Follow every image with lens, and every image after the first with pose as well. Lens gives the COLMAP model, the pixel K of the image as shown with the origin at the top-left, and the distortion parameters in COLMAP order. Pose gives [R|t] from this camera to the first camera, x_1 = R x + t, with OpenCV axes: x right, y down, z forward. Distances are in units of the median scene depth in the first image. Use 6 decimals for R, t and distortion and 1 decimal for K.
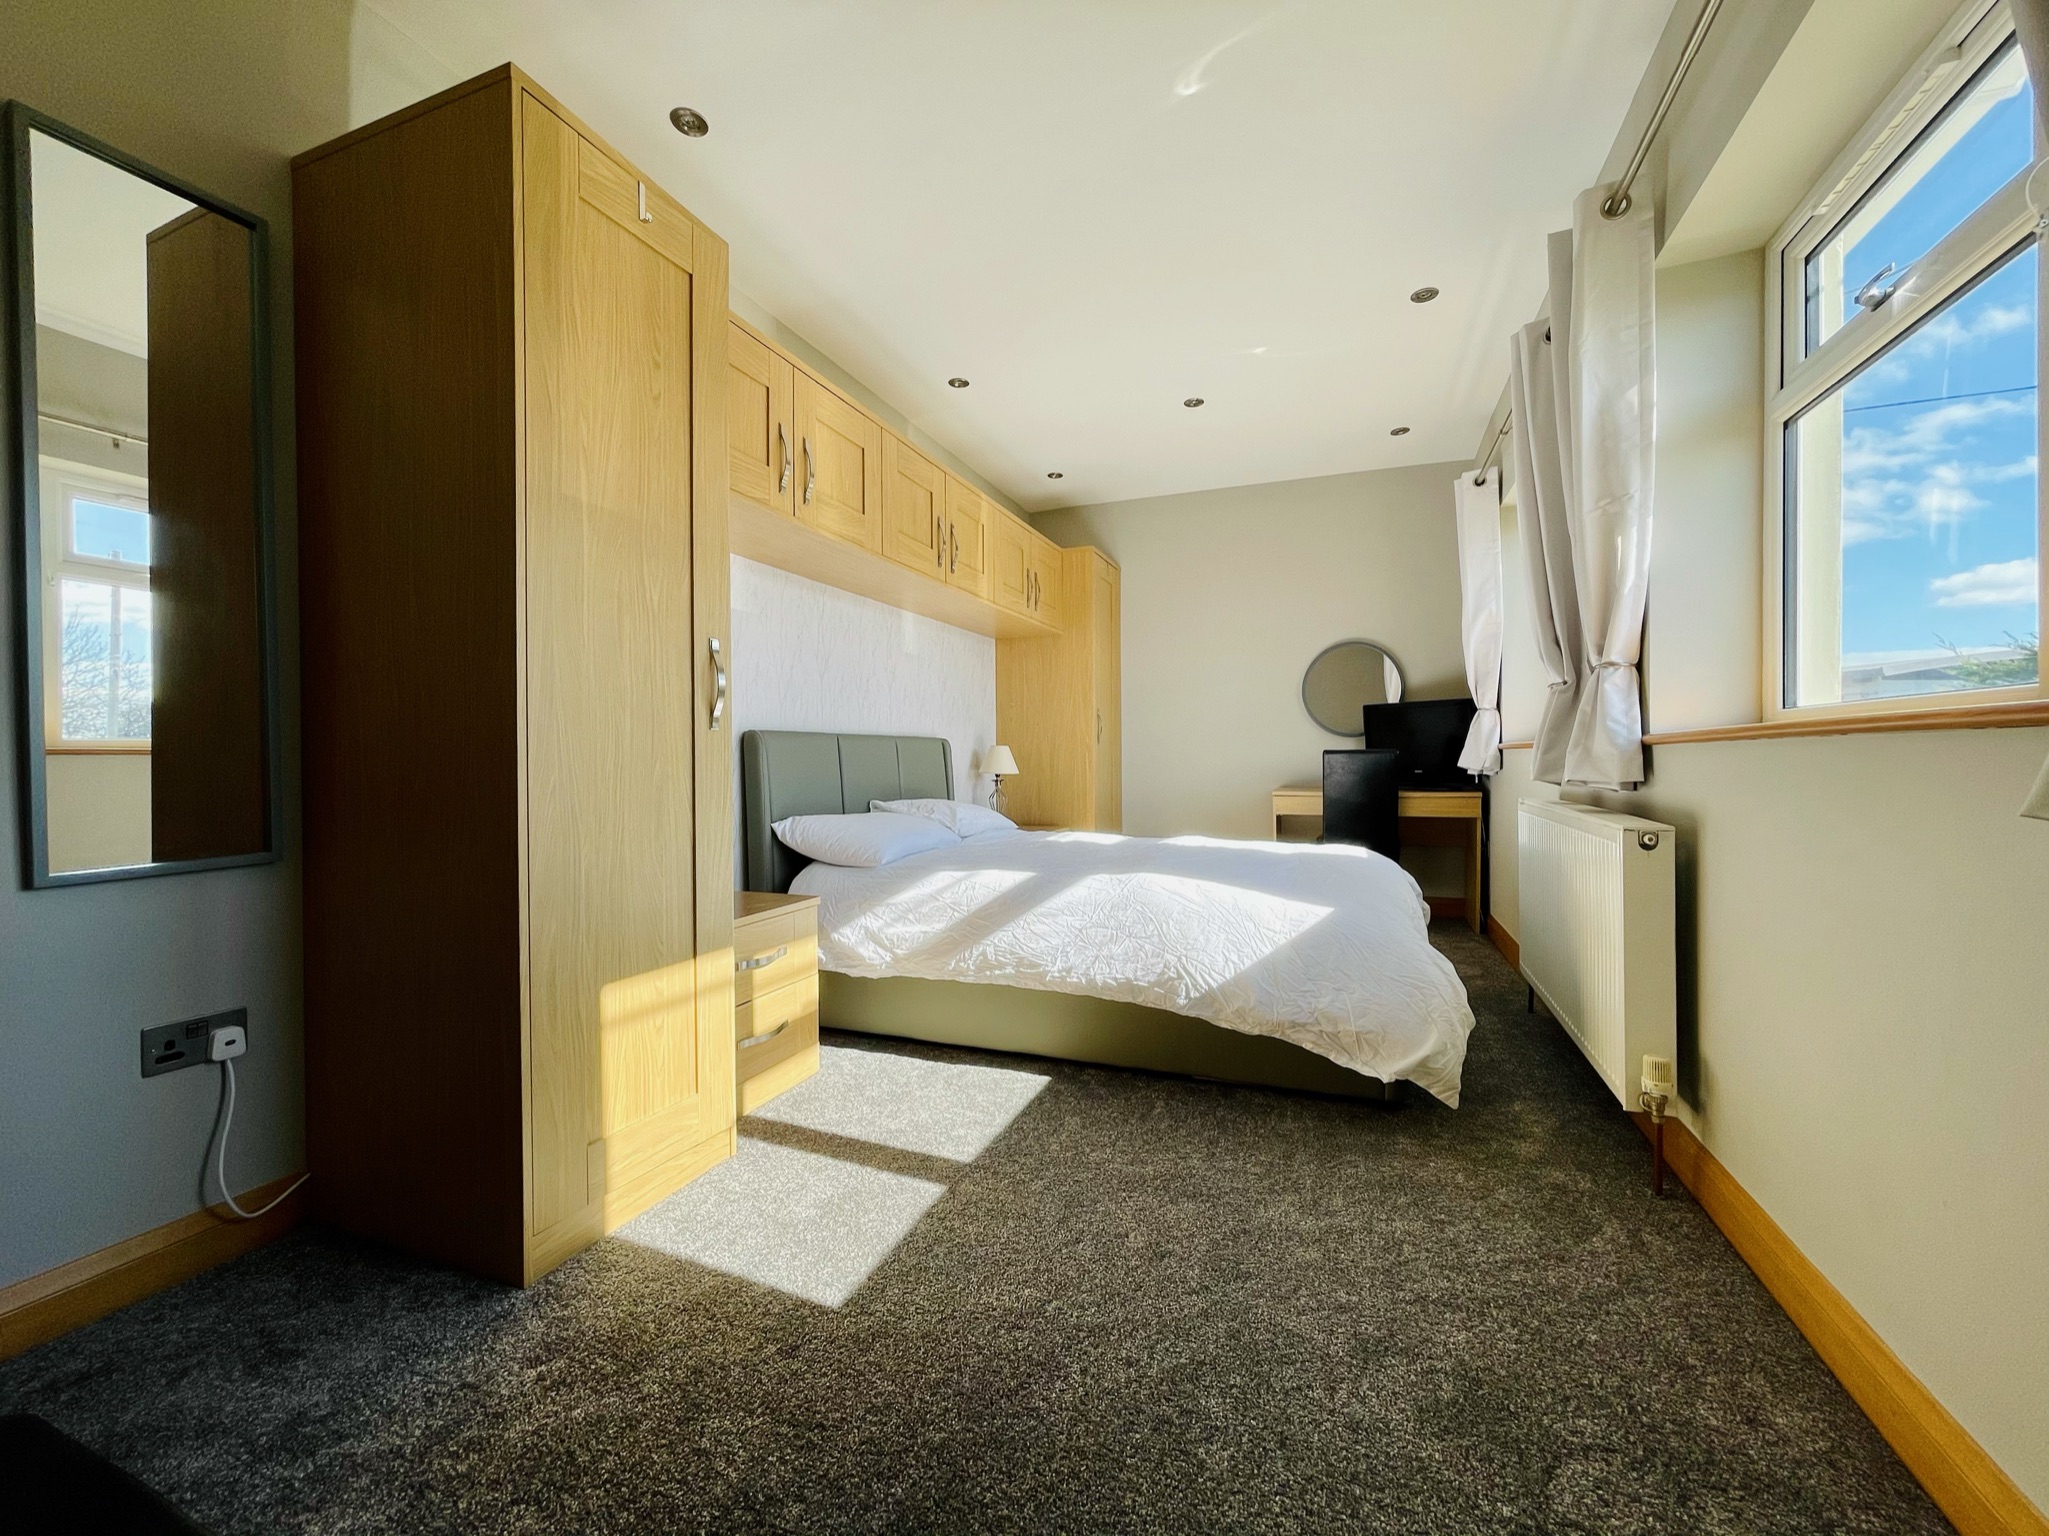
lens RADIAL K [[826.7, 0, 1022.1], [0, 826.7, 765.2], [0, 0, 1]] dist [-0.000205, 0.000790]
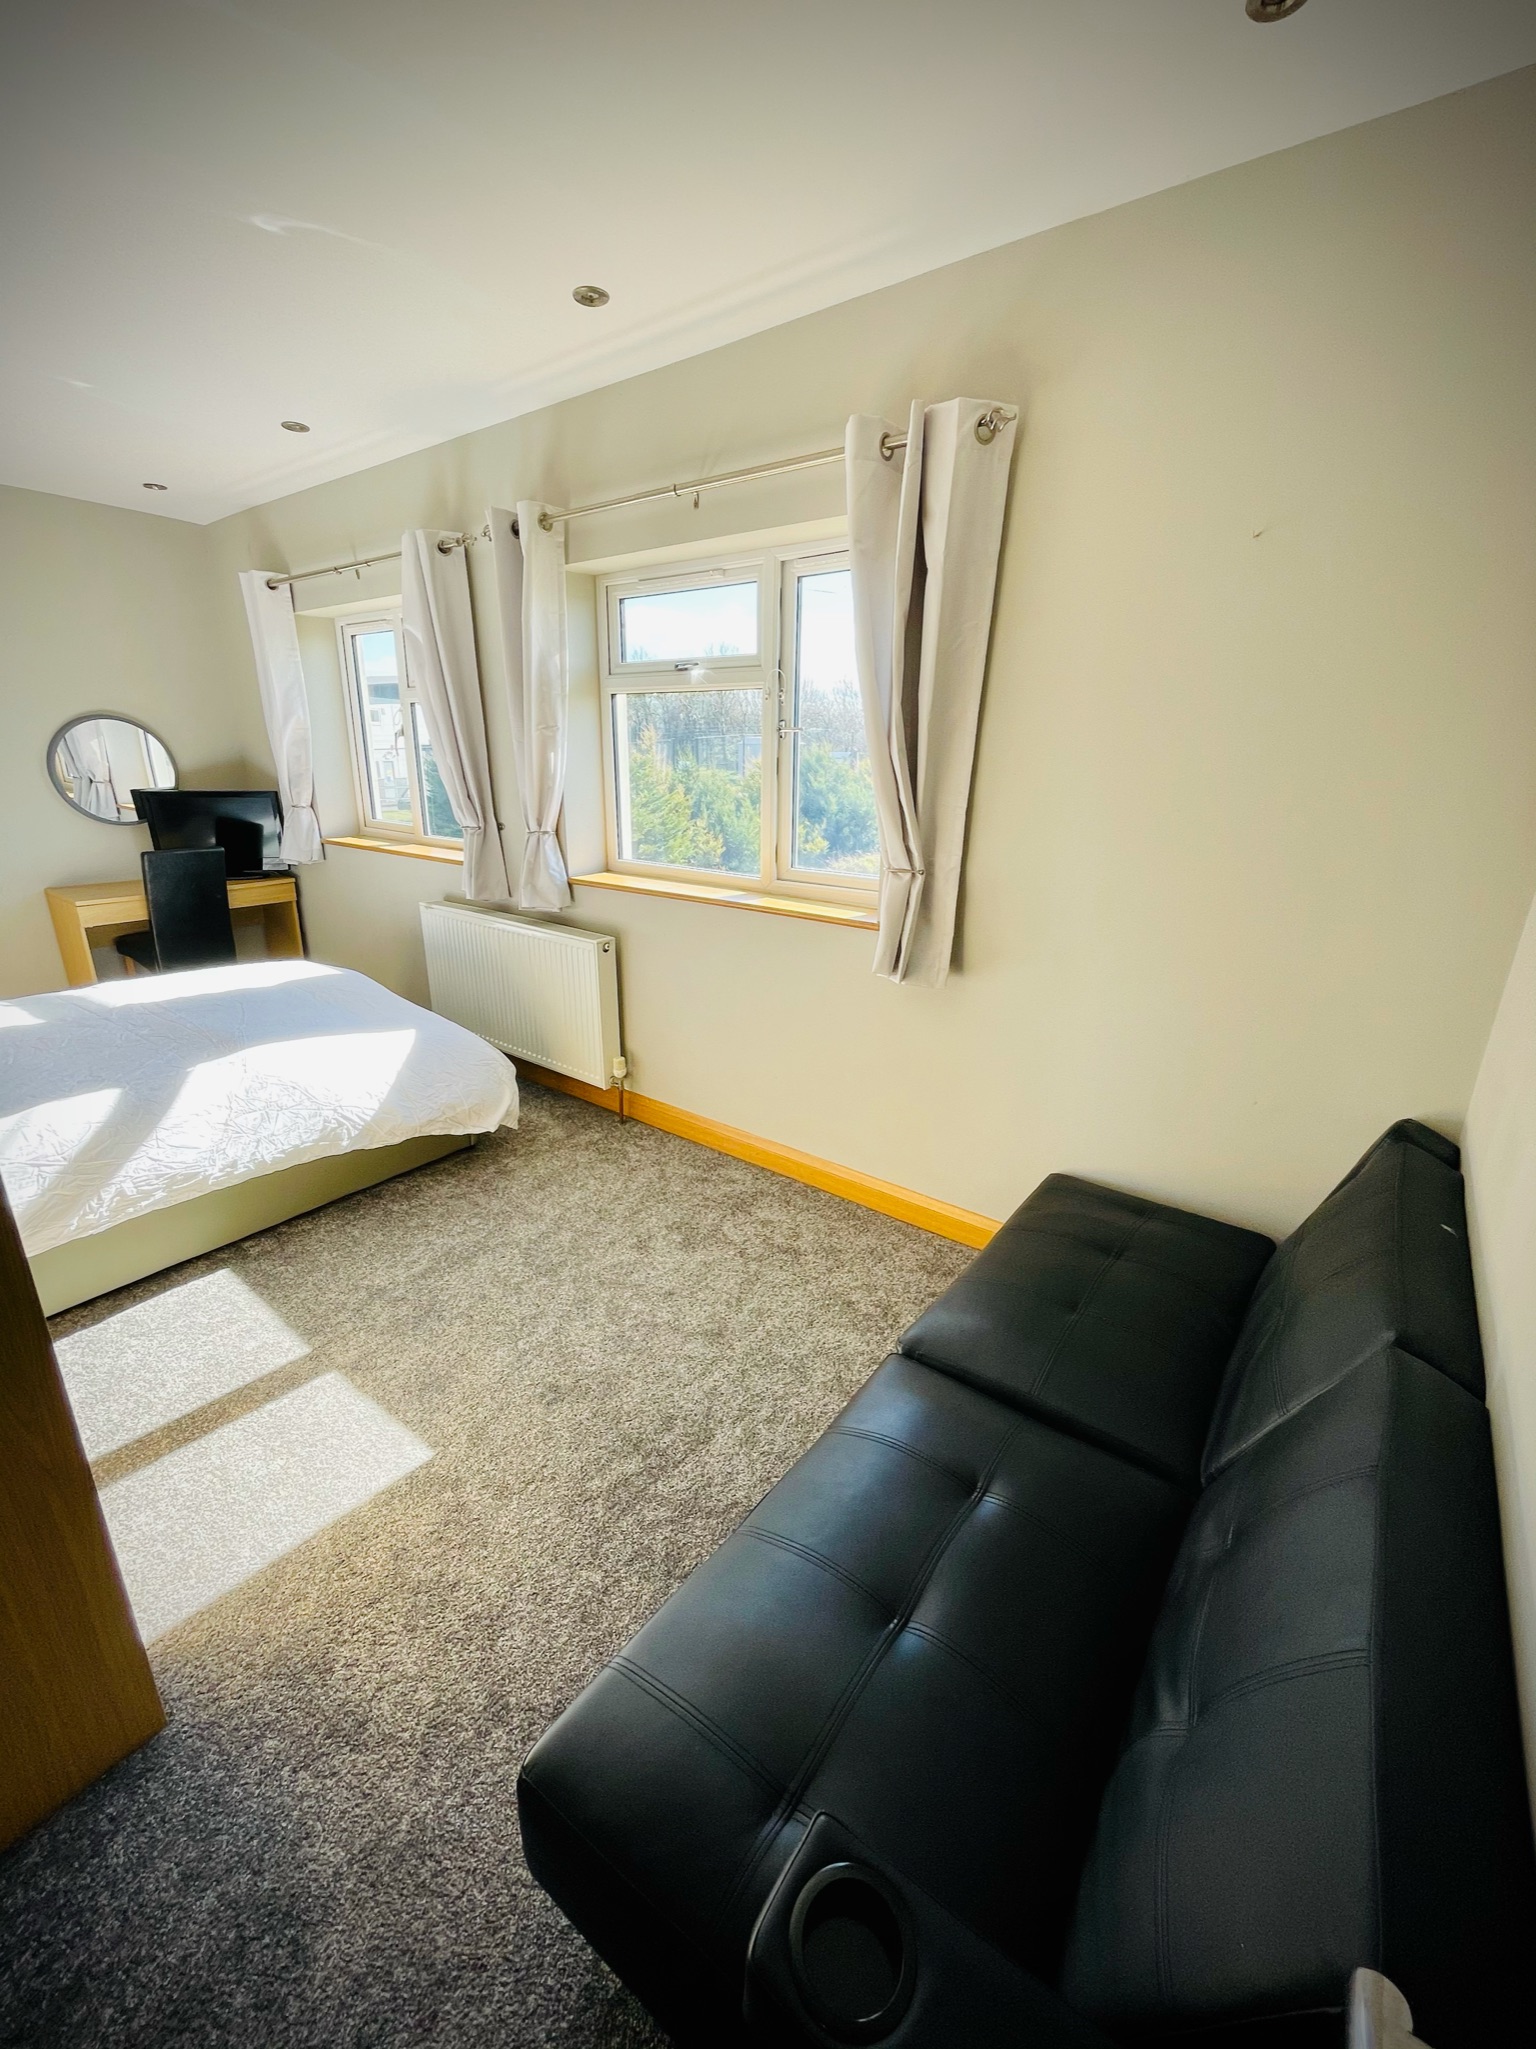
lens RADIAL K [[826.7, 0, 763.7], [0, 826.7, 1023.4], [0, 0, 1]] dist [-0.000205, 0.000790]
pose [[0.271643, -0.288111, 0.918260, -0.711409], [-0.009227, 0.953314, 0.301839, -0.247446], [-0.962354, -0.090465, 0.256303, 0.157311]]
